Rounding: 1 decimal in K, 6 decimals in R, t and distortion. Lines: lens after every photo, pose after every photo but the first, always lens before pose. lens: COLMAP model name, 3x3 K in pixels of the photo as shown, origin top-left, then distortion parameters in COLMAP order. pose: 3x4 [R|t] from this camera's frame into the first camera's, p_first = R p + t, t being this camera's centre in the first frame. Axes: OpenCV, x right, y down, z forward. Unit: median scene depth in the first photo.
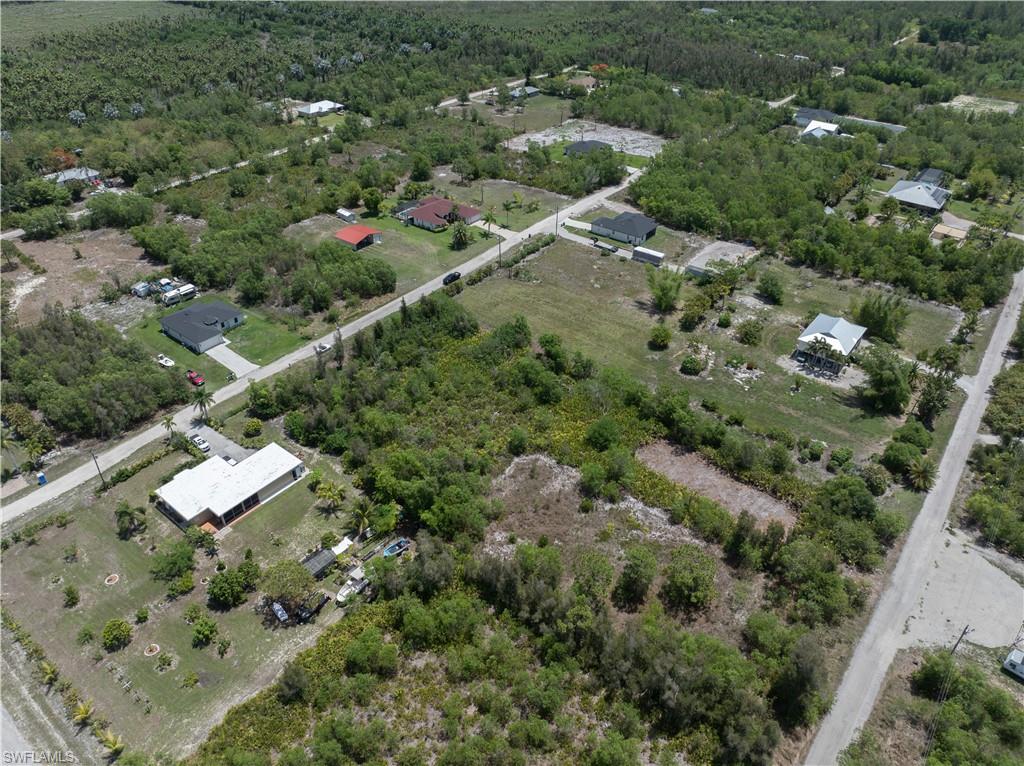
lens RADIAL K [[714.3, 0, 512.0], [0, 714.3, 383.0], [0, 0, 1]] dist [-0.052210, 0.021968]
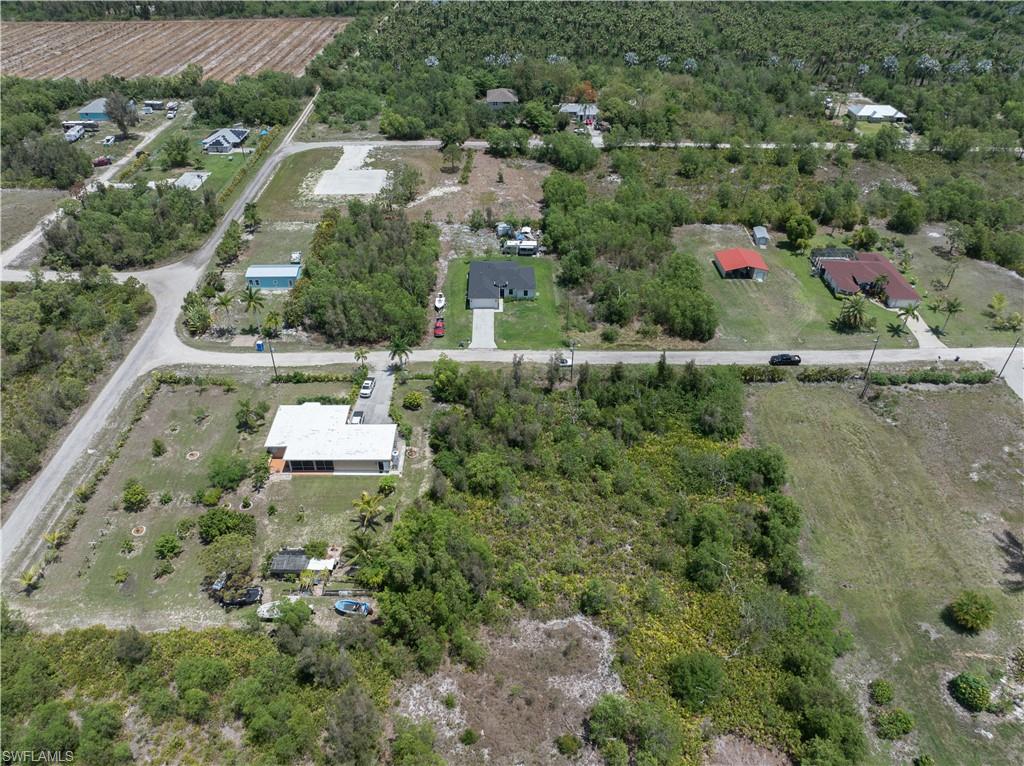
lens RADIAL K [[714.3, 0, 512.0], [0, 714.3, 383.0], [0, 0, 1]] dist [-0.052210, 0.021968]
pose [[0.628307, 0.470013, -0.619934, 0.212841], [-0.452420, 0.869014, 0.200327, -0.151580], [0.632888, 0.154603, 0.758651, 0.276272]]
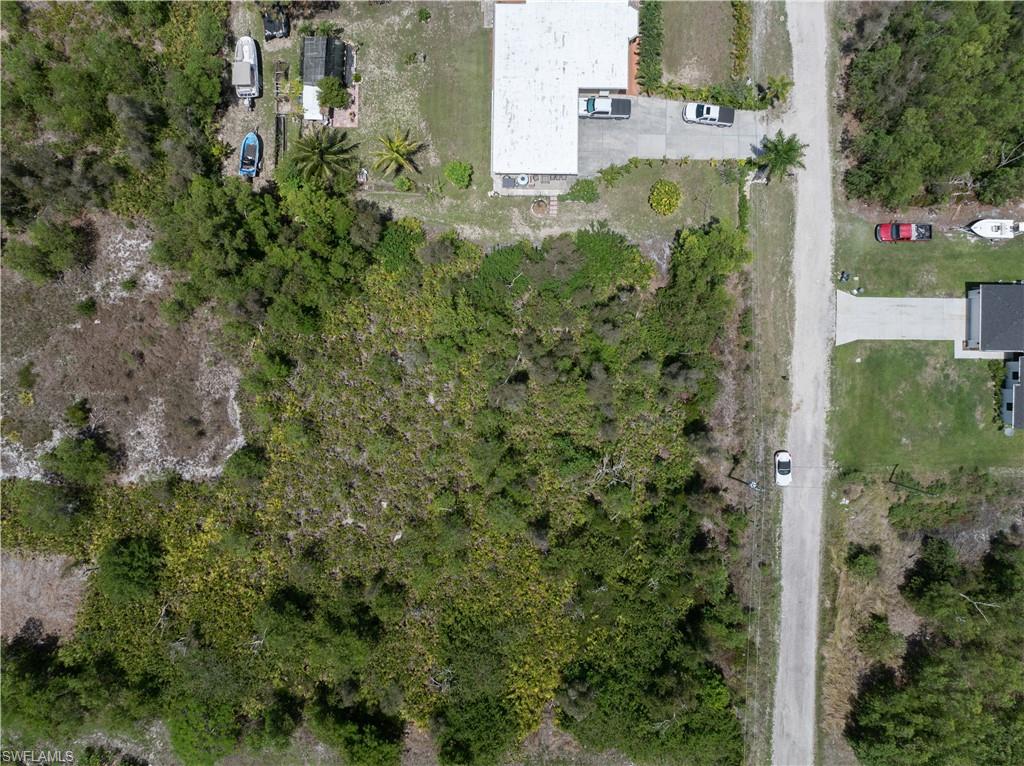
lens RADIAL K [[714.3, 0, 512.0], [0, 714.3, 383.0], [0, 0, 1]] dist [-0.052210, 0.021968]
pose [[-0.794002, 0.607915, 0.000427, -0.140392], [-0.358578, -0.468908, 0.807185, -0.294508], [0.490900, 0.640753, 0.590299, 0.535729]]
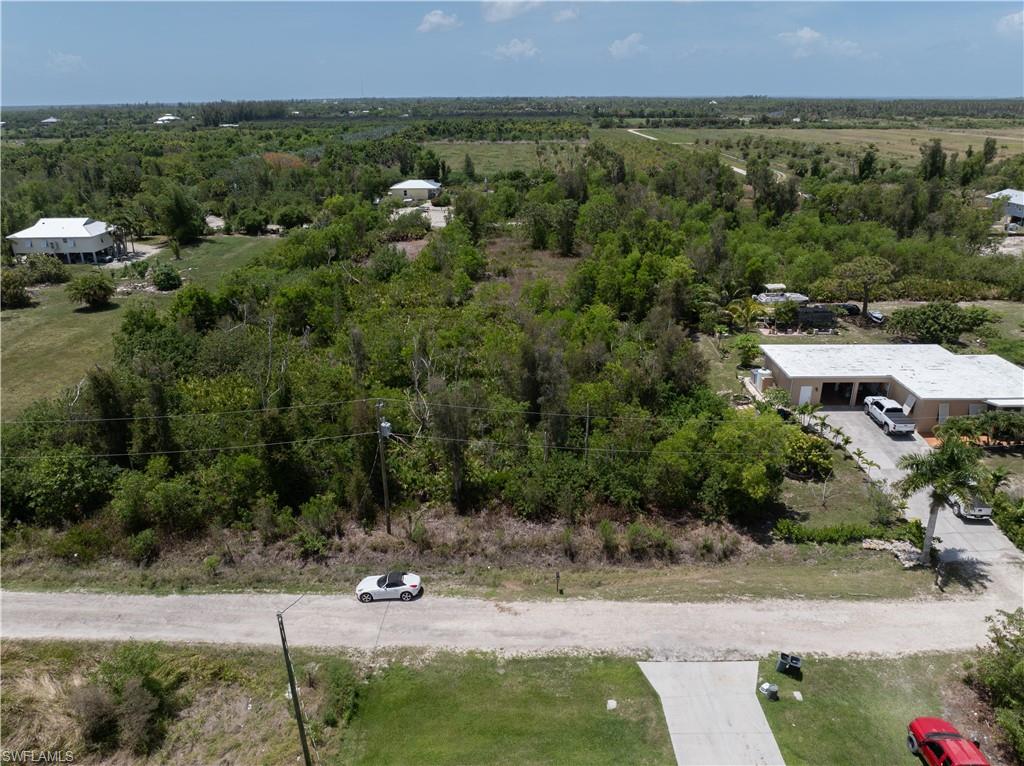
lens RADIAL K [[714.3, 0, 512.0], [0, 714.3, 383.0], [0, 0, 1]] dist [-0.052210, 0.021968]
pose [[-0.606486, -0.288026, 0.741091, -0.400725], [0.461950, 0.630976, 0.623276, -0.201128], [-0.647130, 0.720355, -0.249624, 0.870926]]
